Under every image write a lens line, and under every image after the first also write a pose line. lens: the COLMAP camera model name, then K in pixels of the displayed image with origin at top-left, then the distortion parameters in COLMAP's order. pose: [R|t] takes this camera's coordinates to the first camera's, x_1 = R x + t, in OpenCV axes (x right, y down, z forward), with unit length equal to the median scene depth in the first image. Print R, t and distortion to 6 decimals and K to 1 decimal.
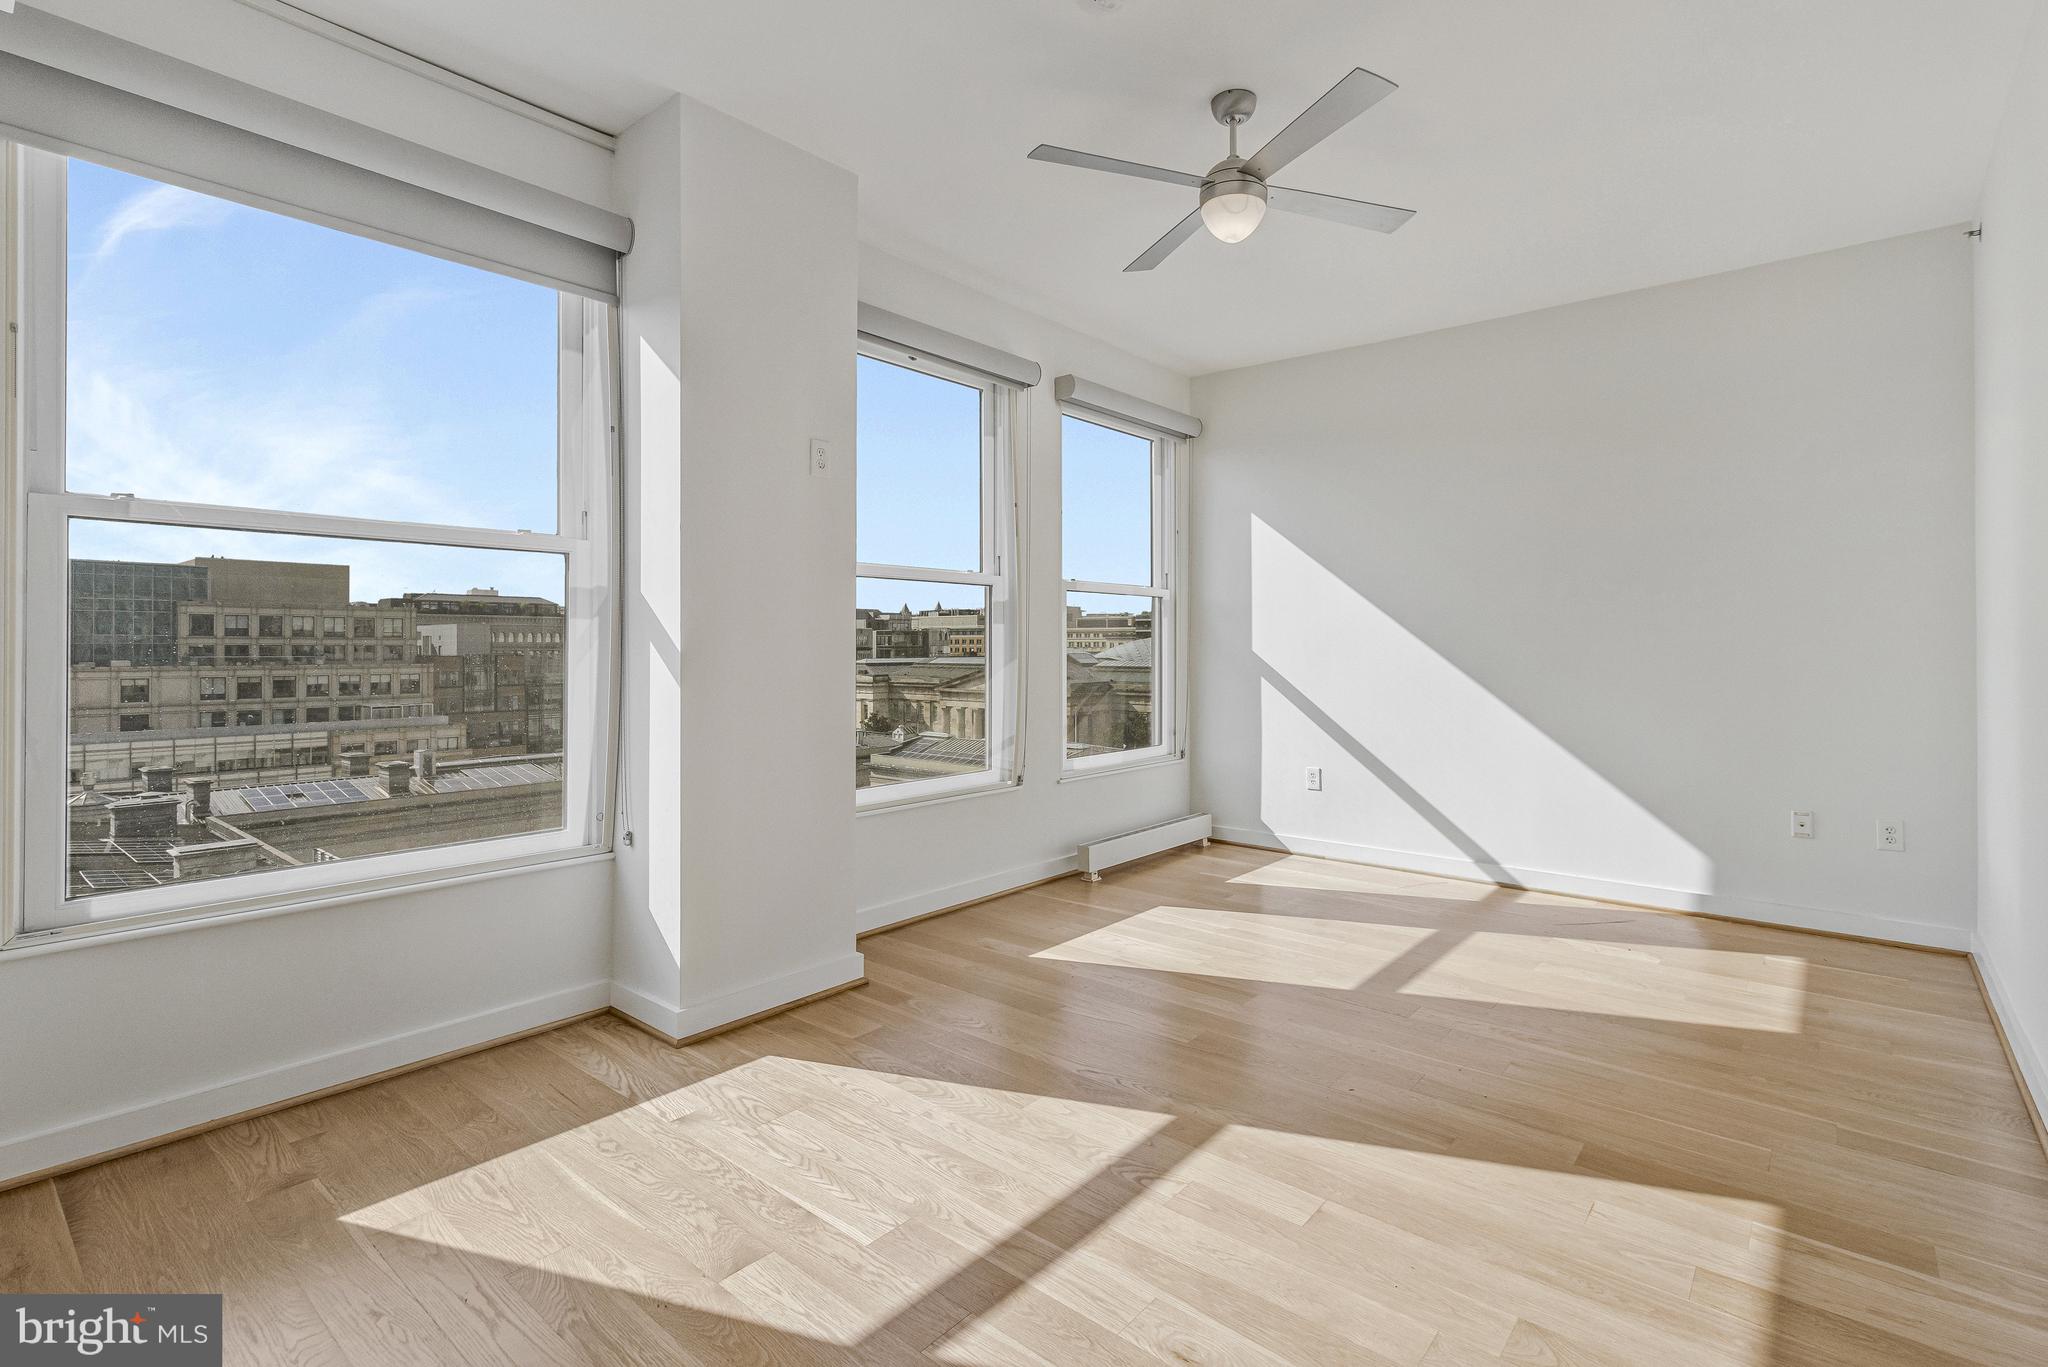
lens RADIAL K [[953.8, 0, 1042.9], [0, 953.8, 643.6], [0, 0, 1]] dist [0.000597, 0.000223]
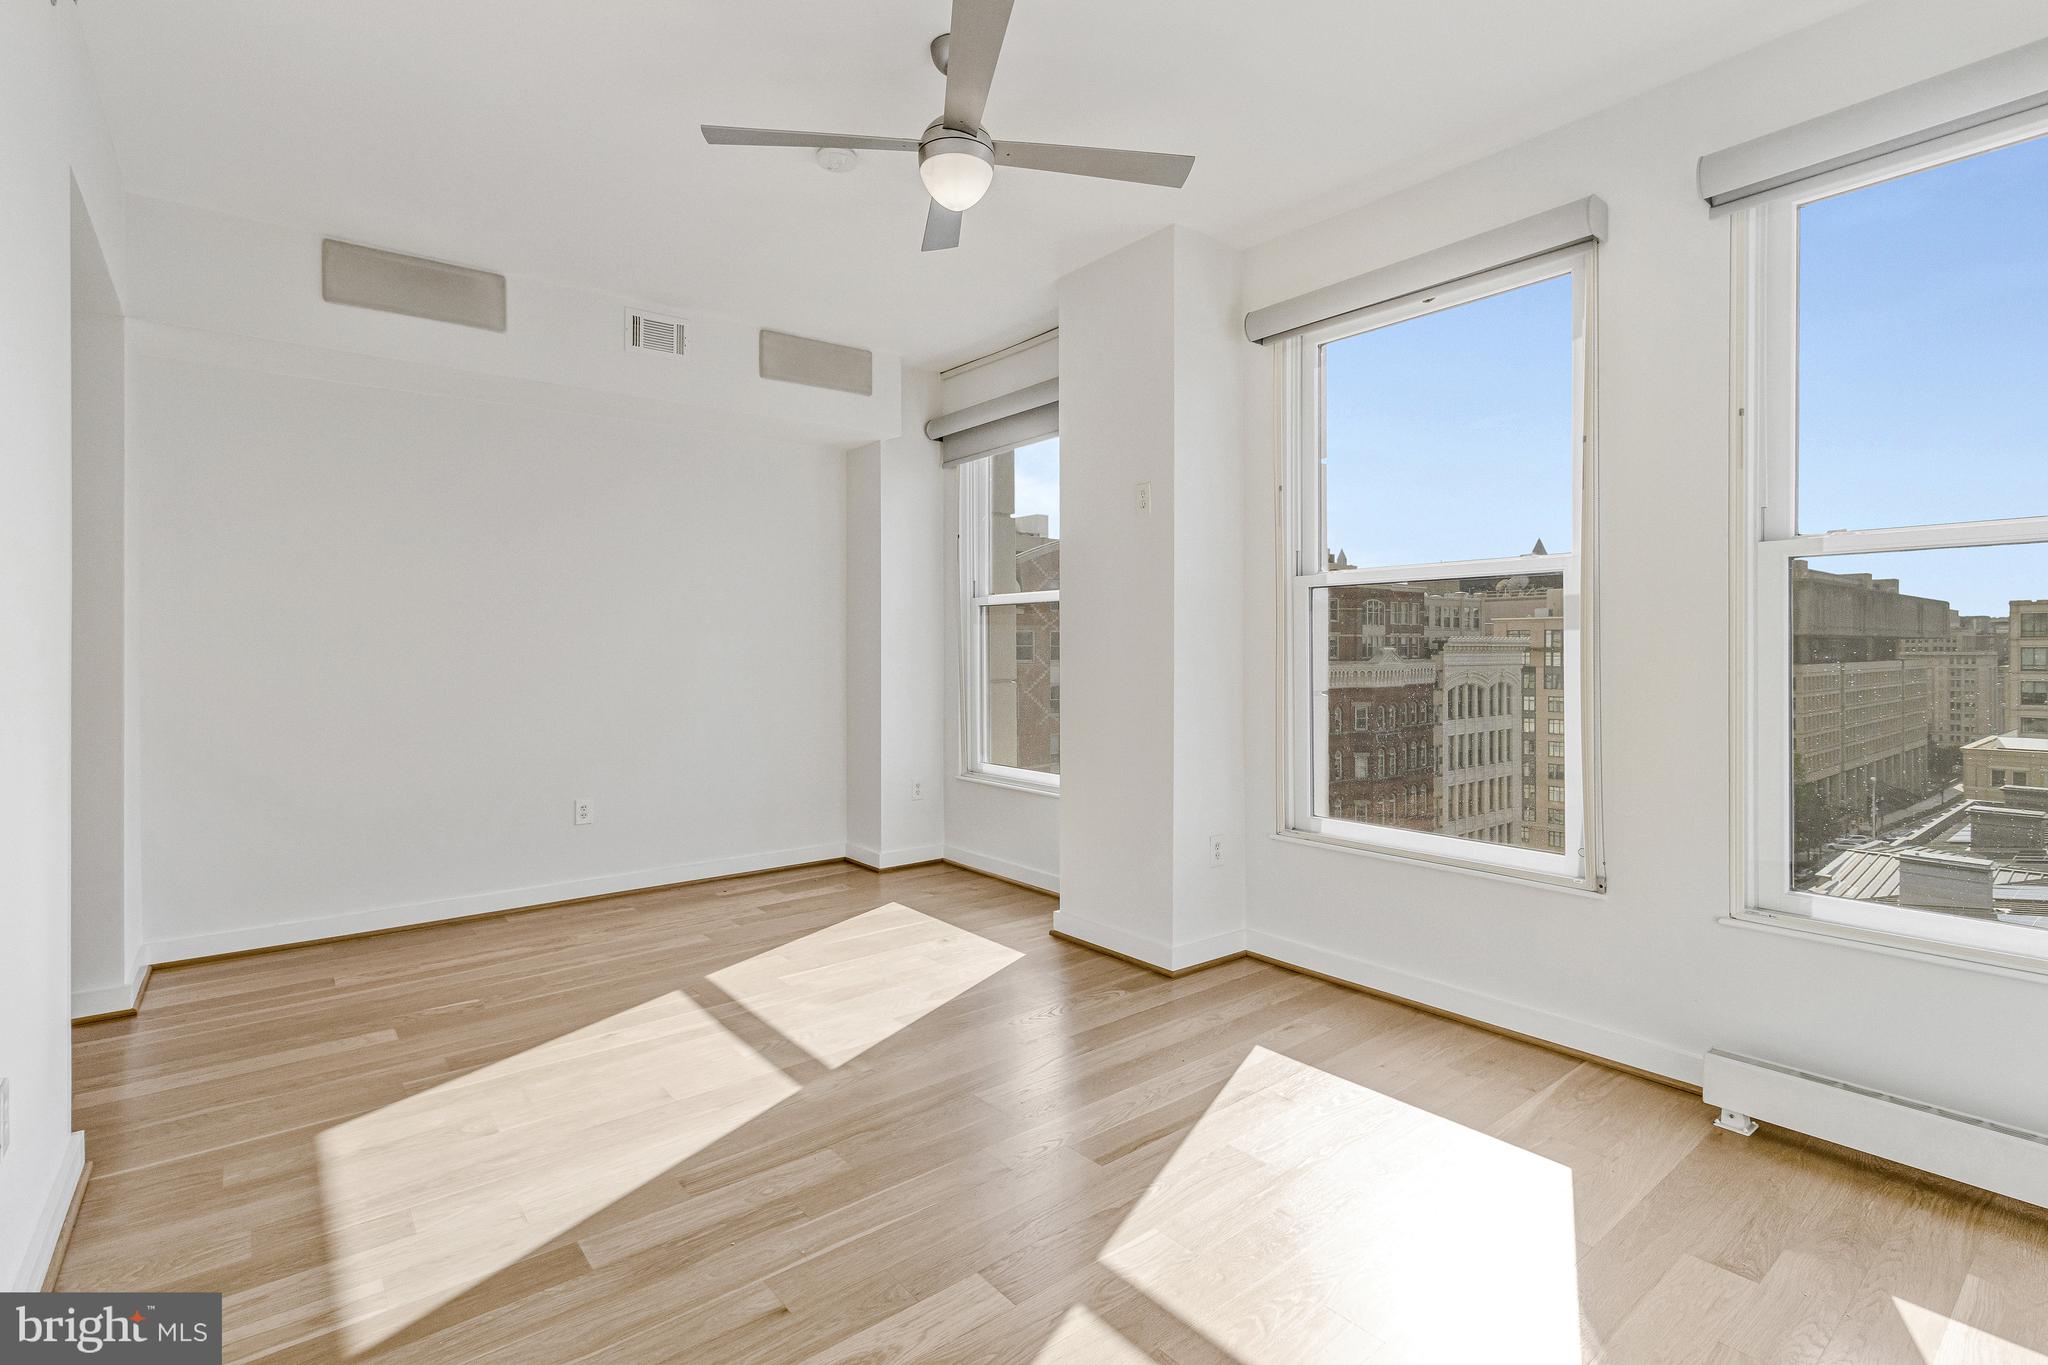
lens RADIAL K [[953.8, 0, 1042.9], [0, 953.8, 642.6], [0, 0, 1]] dist [0.000597, 0.000223]
pose [[-0.177399, -0.003873, -0.984131, 0.913834], [0.002075, 0.999989, -0.004309, -0.014866], [0.984137, -0.002807, -0.177389, 1.073323]]
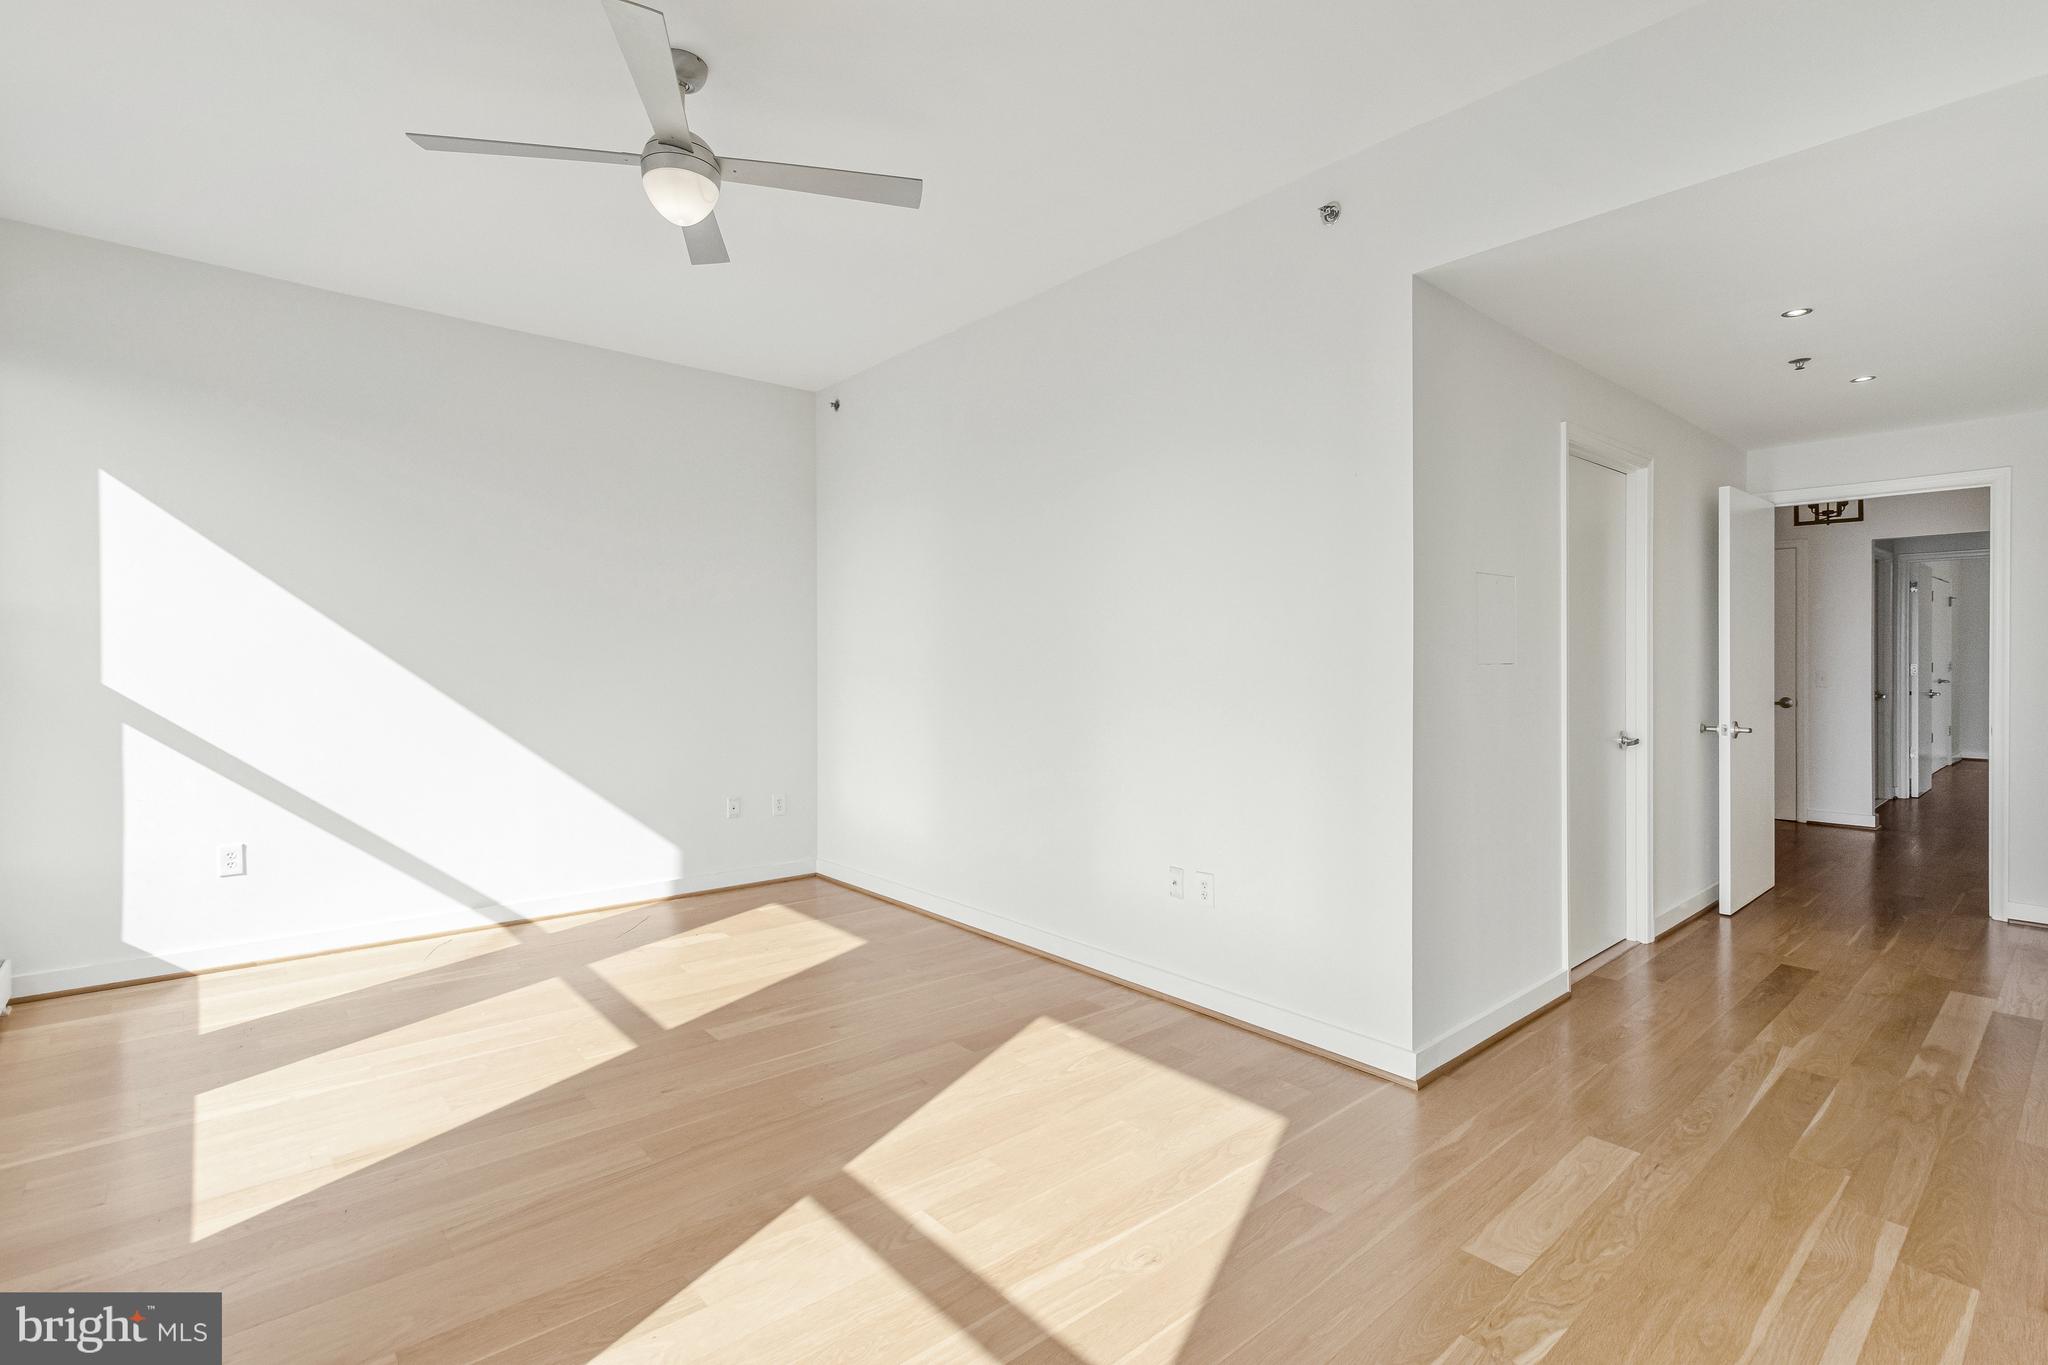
lens RADIAL K [[957.2, 0, 1032.6], [0, 957.2, 669.3], [0, 0, 1]] dist [-0.000040, 0.000063]
pose [[0.161483, -0.007262, 0.986849, -0.536742], [-0.000974, 0.999971, 0.007518, -0.013594], [-0.986875, -0.002175, 0.161471, 0.468538]]
